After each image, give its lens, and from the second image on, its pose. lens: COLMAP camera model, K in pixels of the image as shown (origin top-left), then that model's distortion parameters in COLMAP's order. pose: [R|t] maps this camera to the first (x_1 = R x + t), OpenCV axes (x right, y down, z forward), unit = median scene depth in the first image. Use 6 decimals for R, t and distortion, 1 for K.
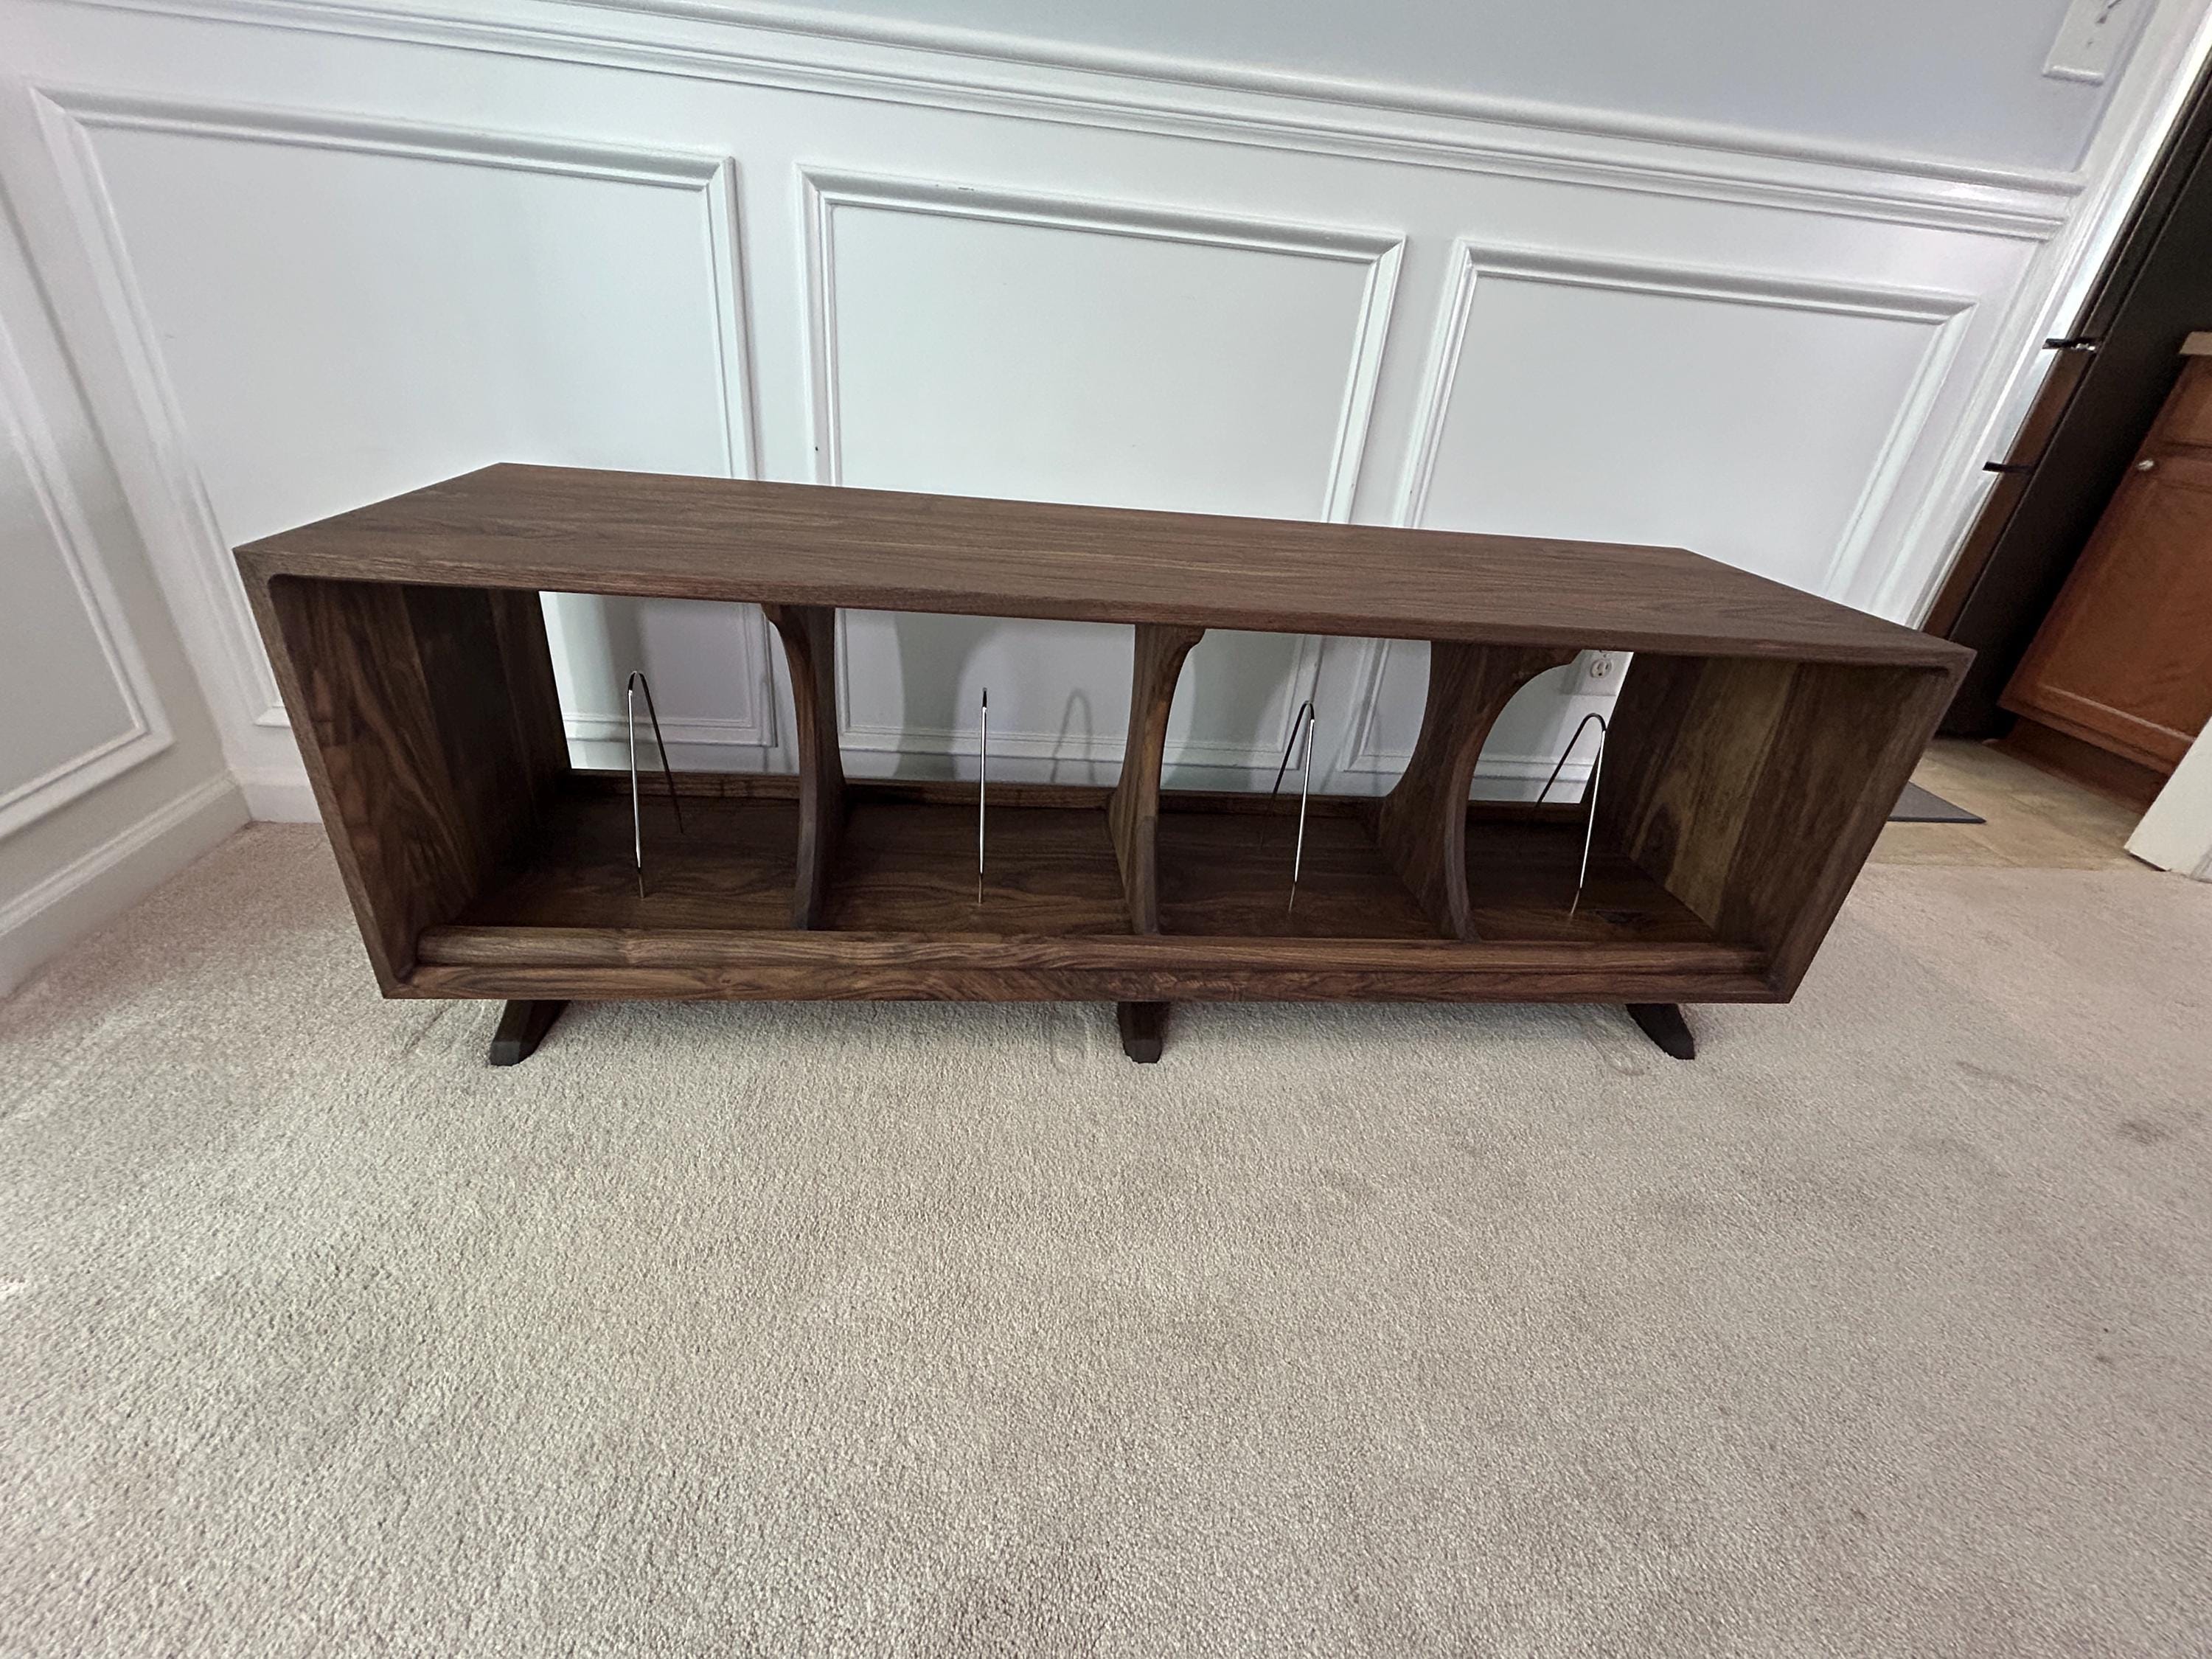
lens RADIAL K [[954.0, 0, 1104.9], [0, 954.0, 825.2], [0, 0, 1]] dist [0.001397, -0.000862]
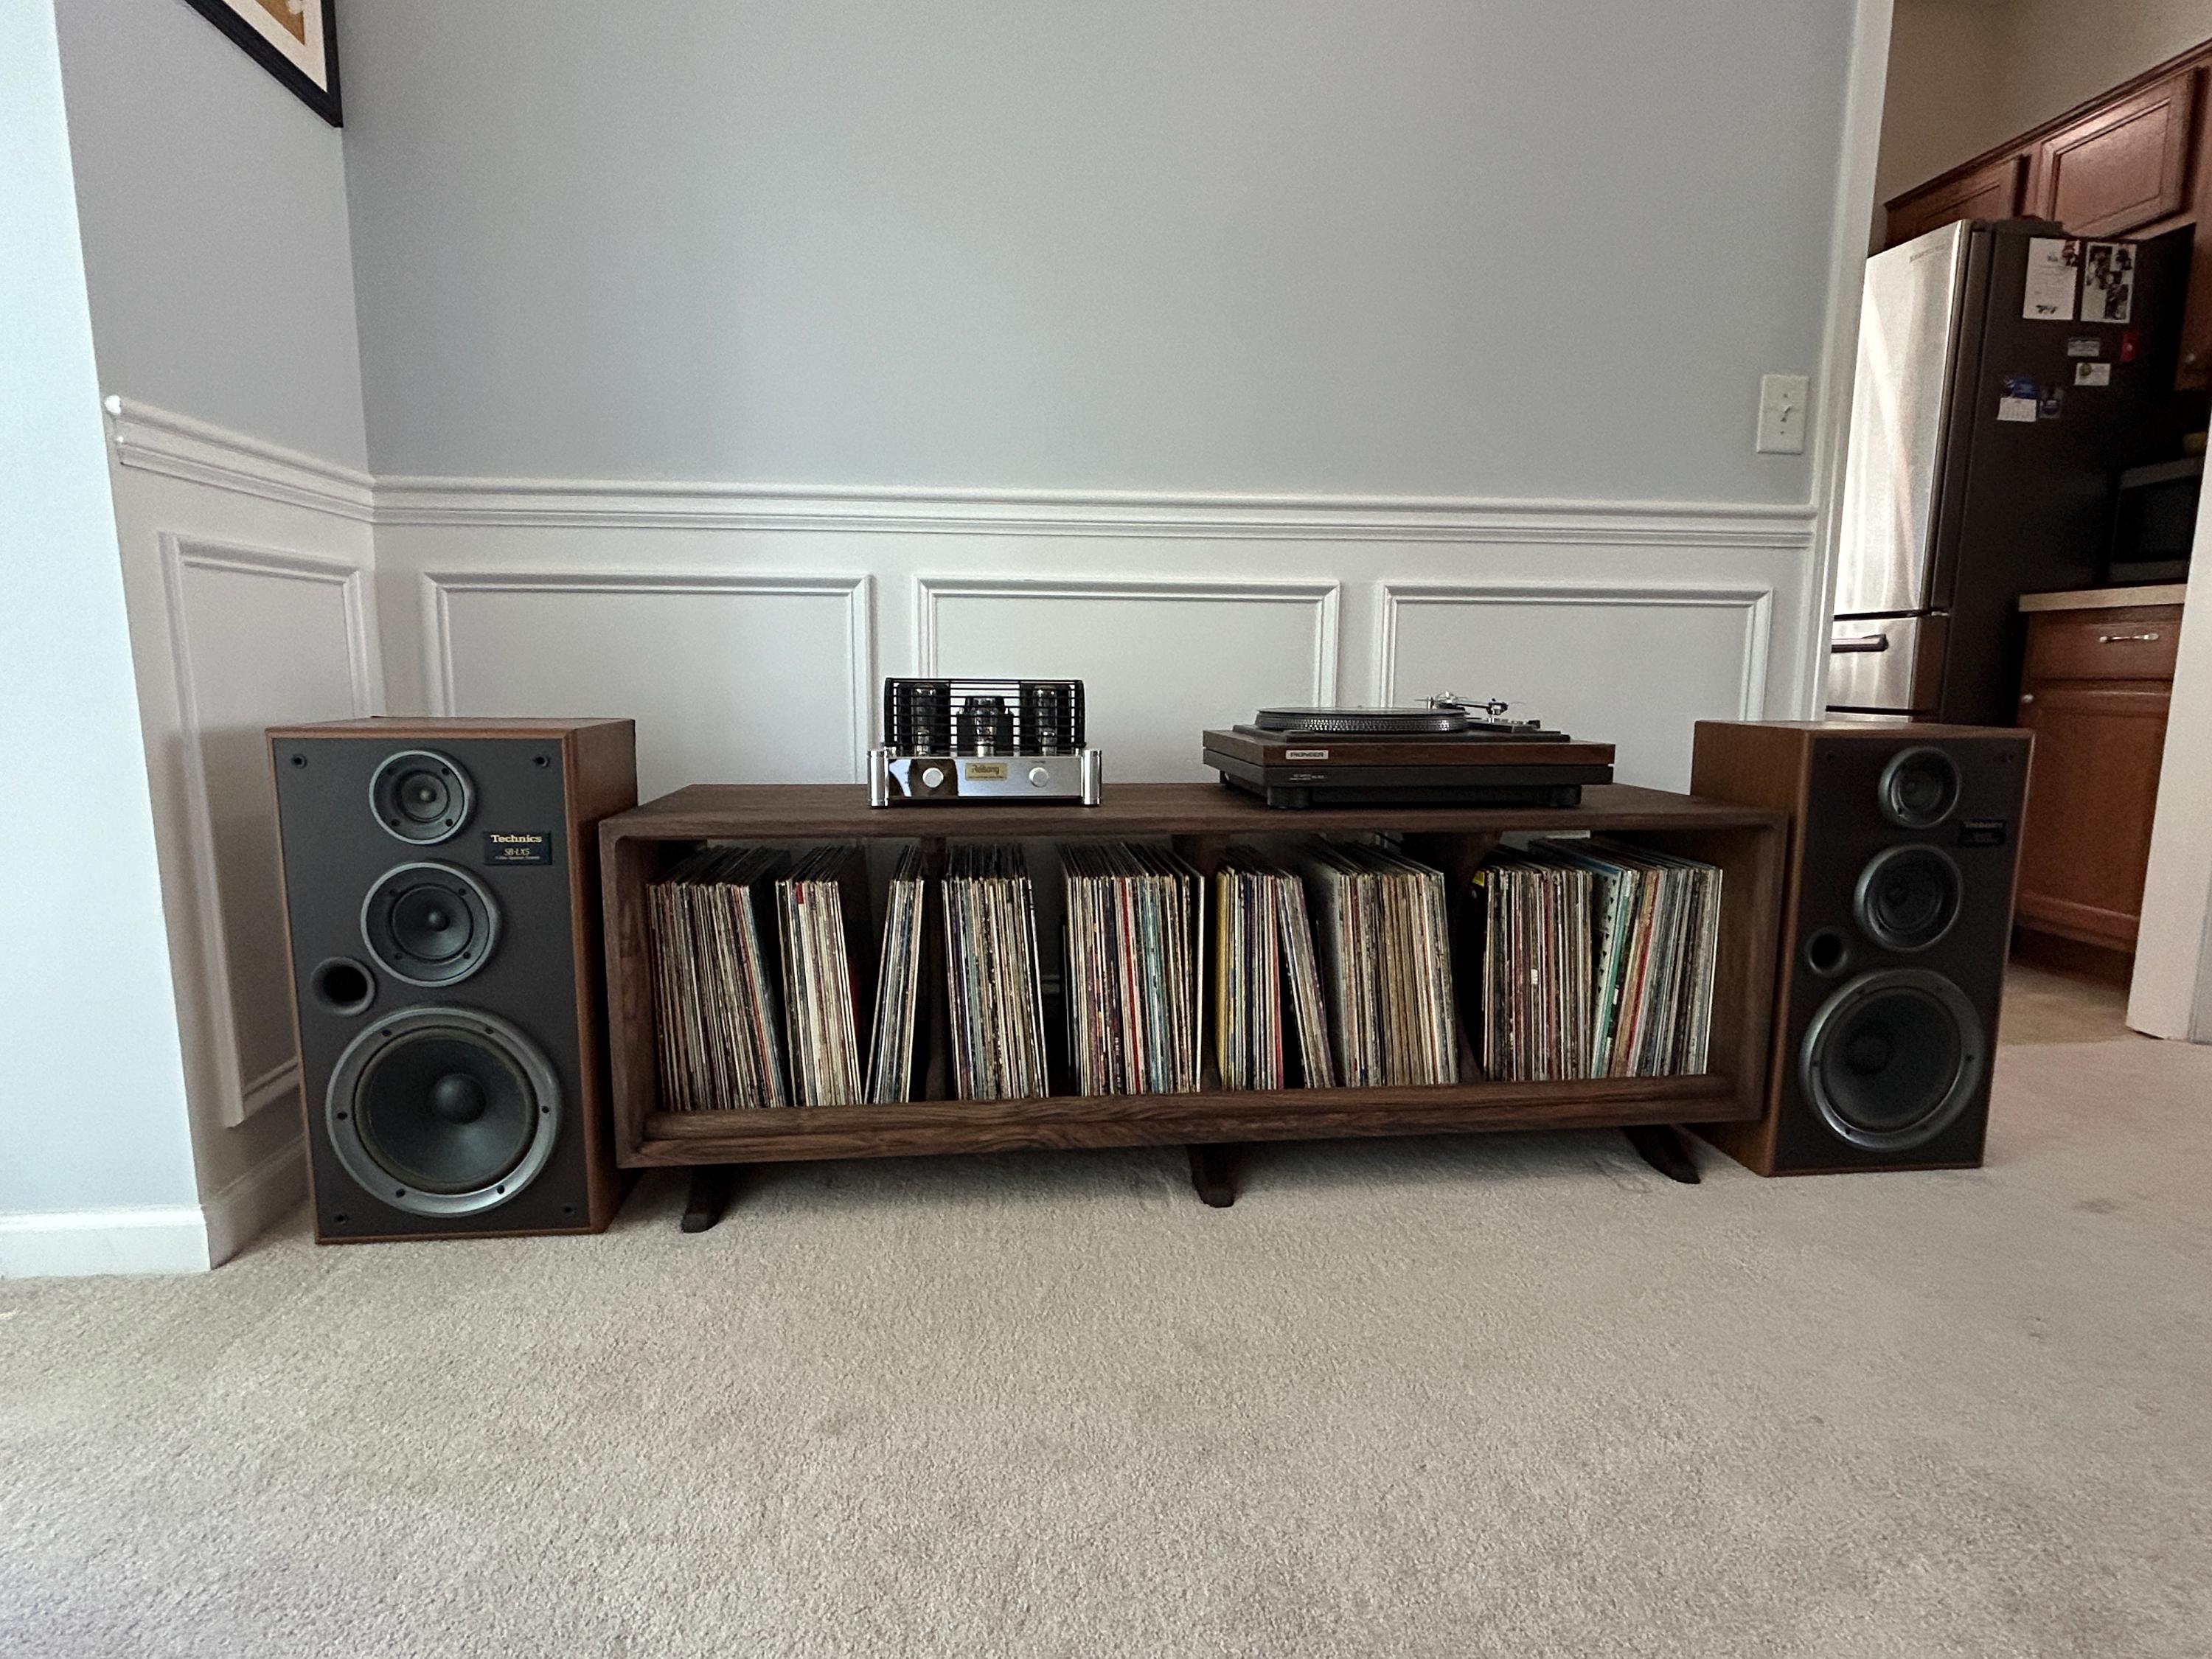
lens RADIAL K [[1131.3, 0, 1106.4], [0, 1131.3, 830.7], [0, 0, 1]] dist [-0.001315, 0.000987]
pose [[0.996660, -0.081594, 0.003210, -0.069852], [0.077768, 0.936470, -0.342018, 0.301356], [0.024900, 0.341125, 0.939688, -0.507068]]
